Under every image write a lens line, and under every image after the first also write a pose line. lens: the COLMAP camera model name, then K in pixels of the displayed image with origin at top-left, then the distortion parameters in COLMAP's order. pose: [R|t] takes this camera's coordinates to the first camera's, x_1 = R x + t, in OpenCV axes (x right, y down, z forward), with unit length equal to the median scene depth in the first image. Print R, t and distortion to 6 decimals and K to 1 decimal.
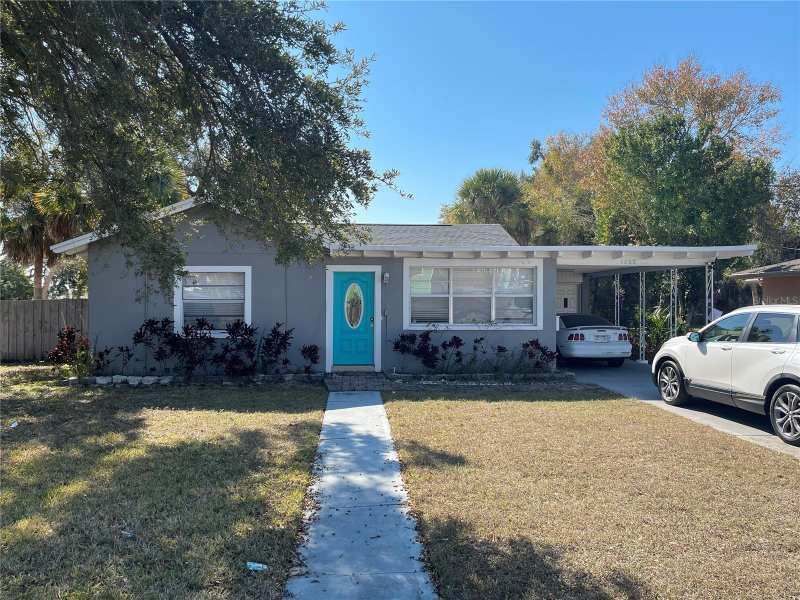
lens RADIAL K [[598.5, 0, 400.0], [0, 598.5, 300.0], [0, 0, 1]] dist [0.005307, 0.000067]
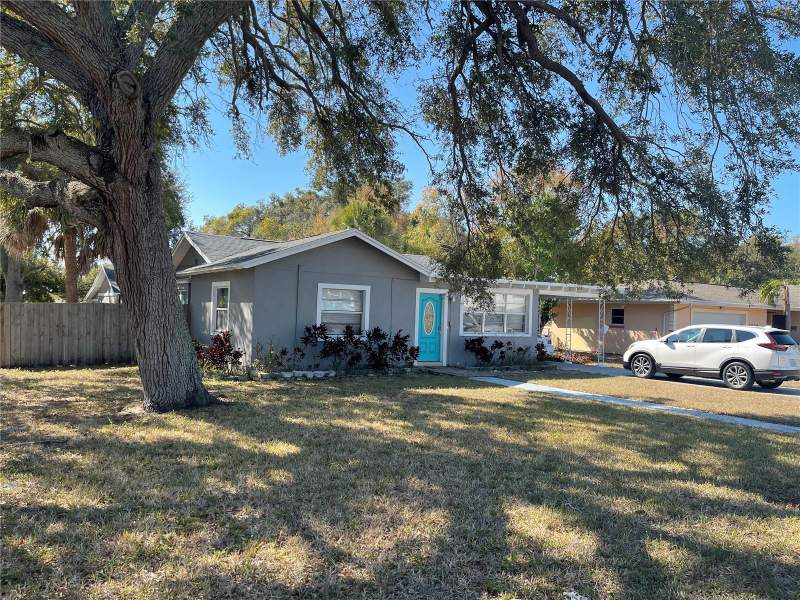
lens RADIAL K [[598.5, 0, 400.0], [0, 598.5, 300.0], [0, 0, 1]] dist [0.005307, 0.000067]
pose [[0.882380, 0.036805, 0.469095, -0.789746], [-0.028107, 0.999279, -0.025531, 0.005142], [-0.469697, 0.009343, 0.882778, -0.176413]]
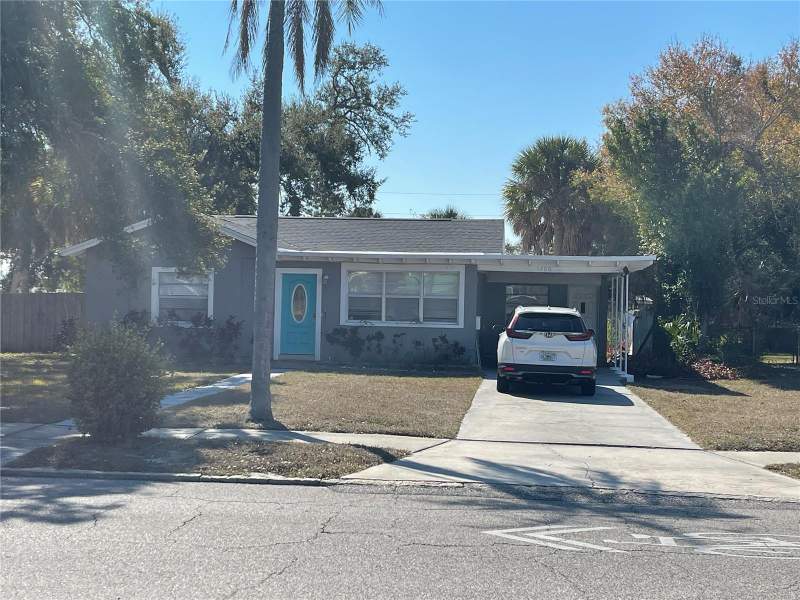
lens RADIAL K [[1154.9, 0, 400.0], [0, 1154.9, 300.0], [0, 0, 1]] dist [0.015462, 0.024945]
pose [[0.980930, 0.019485, -0.193380, 0.552205], [-0.020299, 0.999791, -0.002228, 0.004586], [0.193296, 0.006111, 0.981121, -1.163667]]
